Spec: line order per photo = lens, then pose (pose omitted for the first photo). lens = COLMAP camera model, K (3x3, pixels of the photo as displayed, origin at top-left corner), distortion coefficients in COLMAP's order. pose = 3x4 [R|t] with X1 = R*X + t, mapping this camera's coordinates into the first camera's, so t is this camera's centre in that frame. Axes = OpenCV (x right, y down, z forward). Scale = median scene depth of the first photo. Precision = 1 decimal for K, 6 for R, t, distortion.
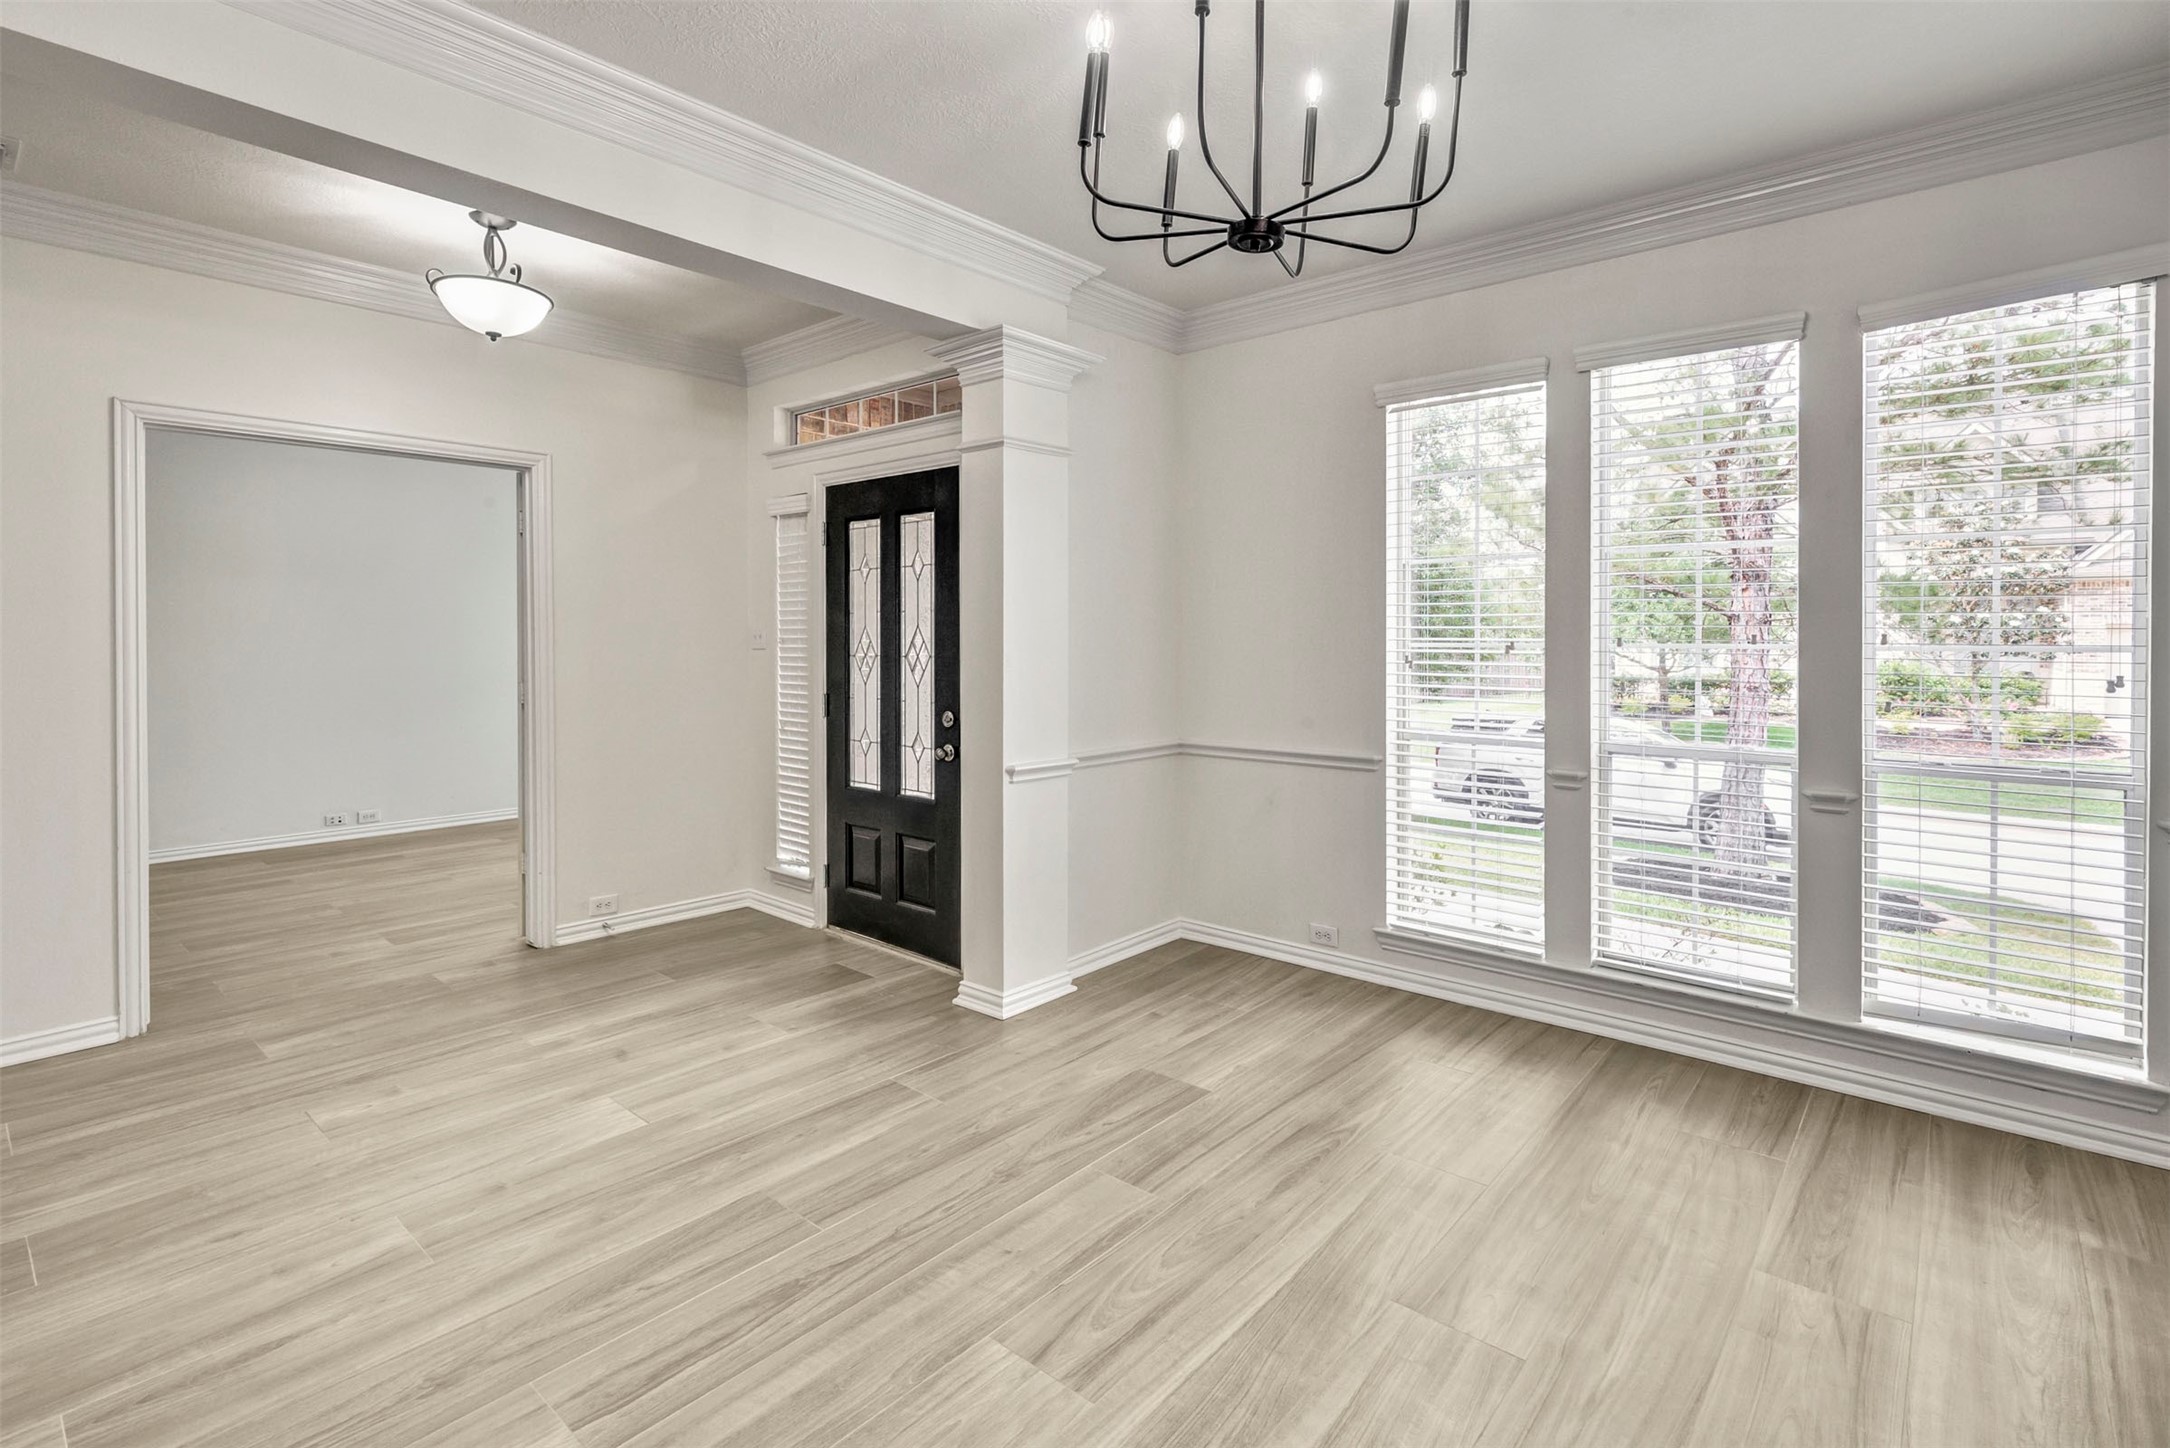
lens RADIAL K [[1108.0, 0, 1080.4], [0, 1108.0, 640.5], [0, 0, 1]] dist [0.001690, 0.000455]
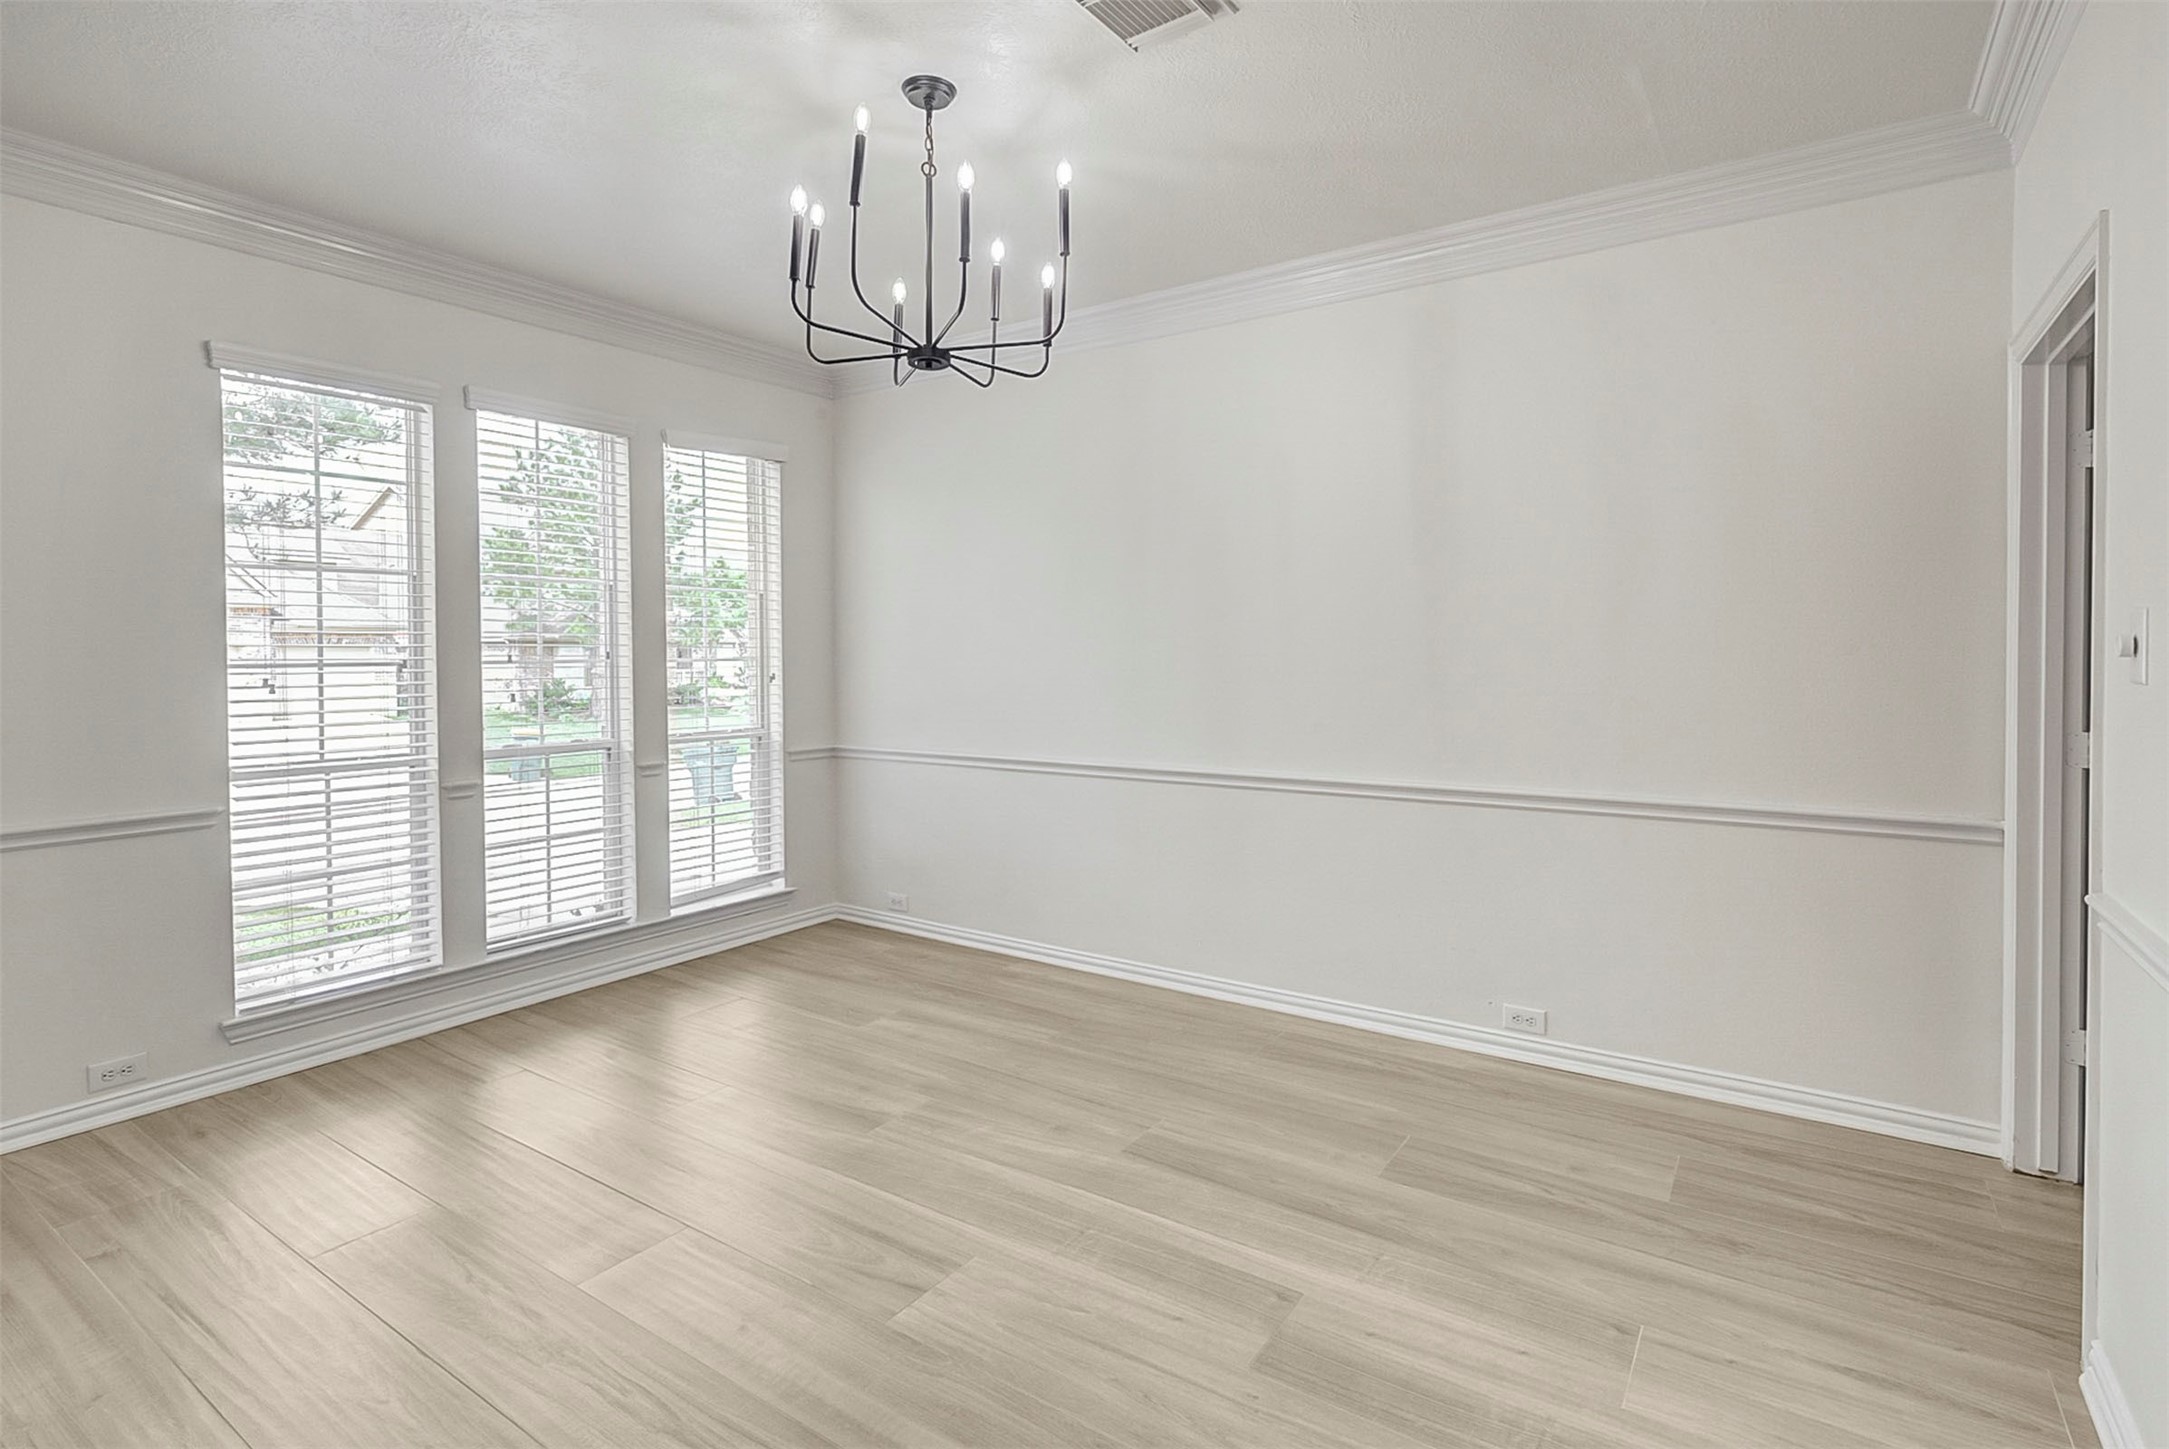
lens RADIAL K [[1049.1, 0, 1077.1], [0, 1049.1, 664.6], [0, 0, 1]] dist [-0.001466, -0.000181]
pose [[-0.142834, -0.017906, 0.989585, -0.718084], [0.009075, 0.999771, 0.019400, -0.008835], [-0.989705, 0.011752, -0.142639, 0.634566]]
